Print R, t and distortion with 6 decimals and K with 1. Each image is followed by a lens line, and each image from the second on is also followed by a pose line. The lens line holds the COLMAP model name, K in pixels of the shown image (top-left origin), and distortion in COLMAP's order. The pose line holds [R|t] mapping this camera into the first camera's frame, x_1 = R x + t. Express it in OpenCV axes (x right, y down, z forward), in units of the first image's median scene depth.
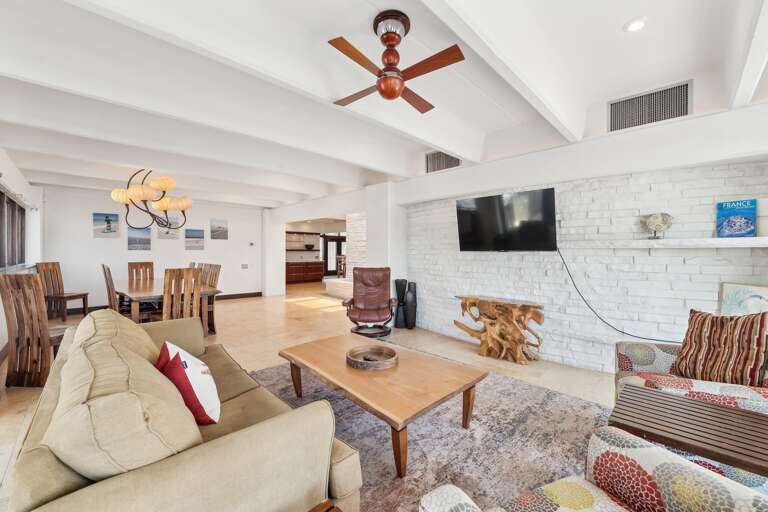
lens RADIAL K [[318.0, 0, 382.1], [0, 318.0, 251.4], [0, 0, 1]] dist [-0.001387, -0.000134]
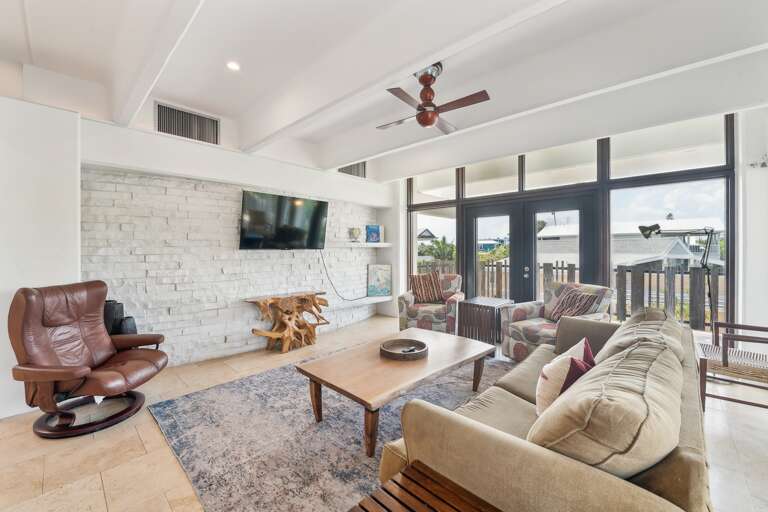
lens RADIAL K [[305.9, 0, 385.0], [0, 305.9, 252.0], [0, 0, 1]] dist [0.000228, 0.000028]
pose [[-0.022677, -0.011760, 0.999674, -0.659021], [-0.000724, 0.999931, 0.011747, -0.004339], [-0.999743, -0.000458, -0.022684, 0.694371]]
